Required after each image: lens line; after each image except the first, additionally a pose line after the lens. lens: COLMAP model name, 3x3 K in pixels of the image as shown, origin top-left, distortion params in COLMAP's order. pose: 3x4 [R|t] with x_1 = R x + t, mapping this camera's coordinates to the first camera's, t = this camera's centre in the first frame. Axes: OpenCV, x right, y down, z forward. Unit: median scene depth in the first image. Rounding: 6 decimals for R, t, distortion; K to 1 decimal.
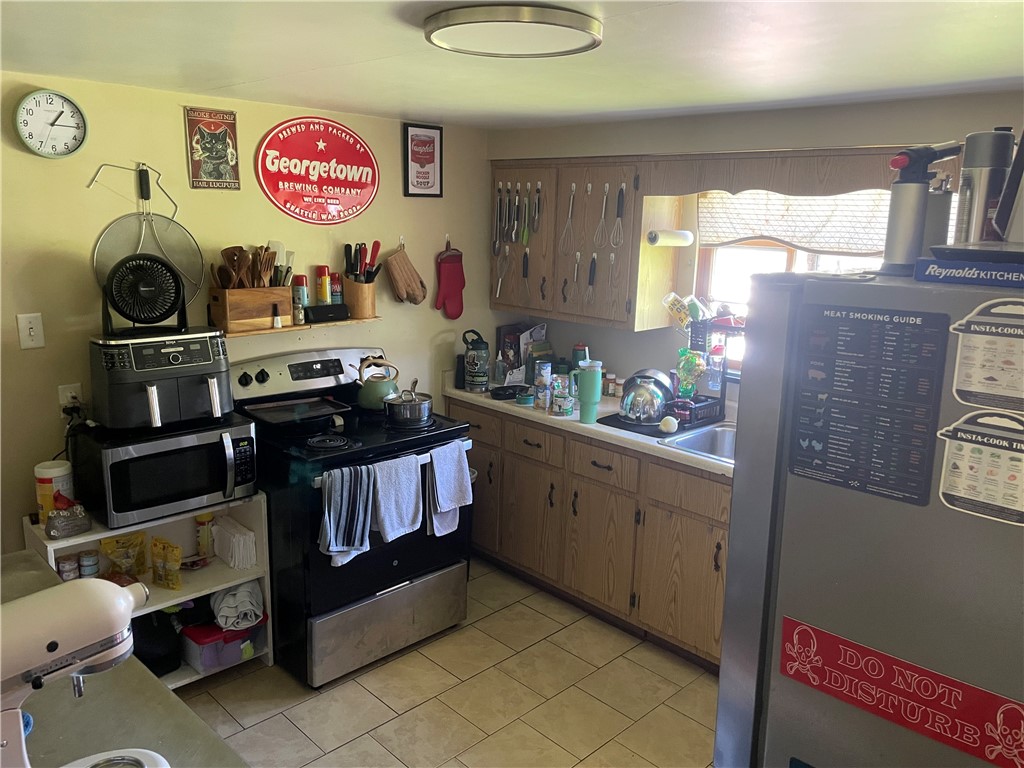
lens RADIAL K [[756.0, 0, 512.4], [0, 756.0, 367.2], [0, 0, 1]] dist [-0.000122, -0.000590]
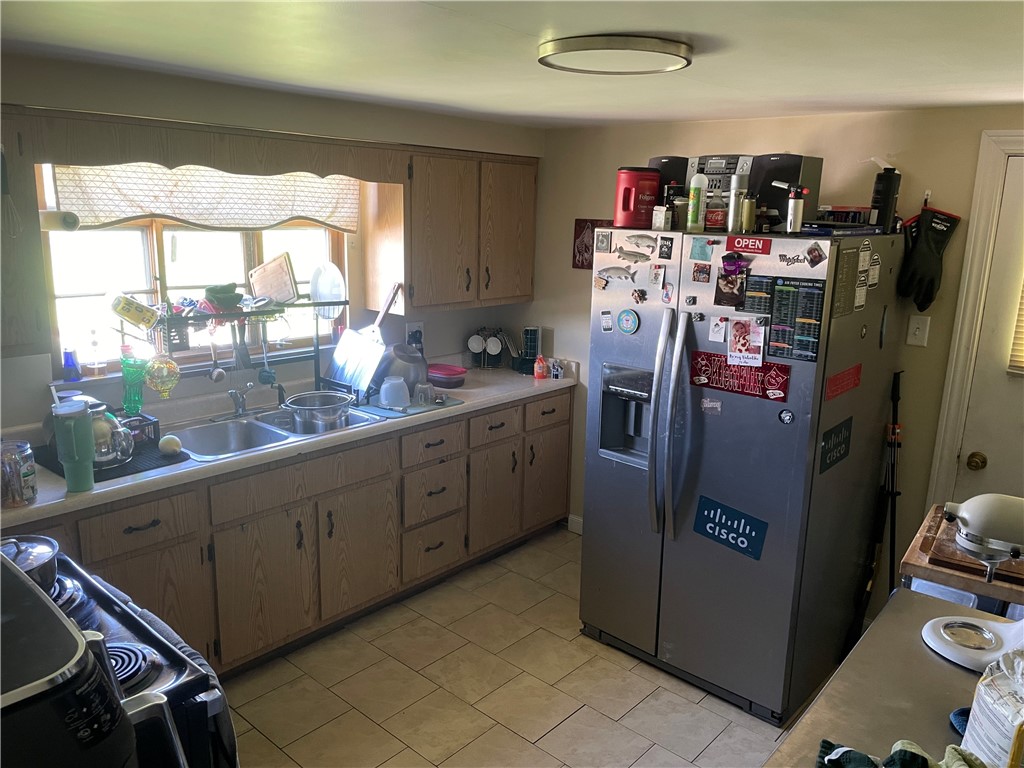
lens RADIAL K [[785.5, 0, 512.0], [0, 785.5, 384.0], [0, 0, 1]] dist [-0.006694, -0.005888]
pose [[-0.085164, -0.245133, 0.965742, -0.688096], [0.163455, 0.952694, 0.256235, -0.158313], [-0.982868, 0.179677, -0.041067, 0.690884]]
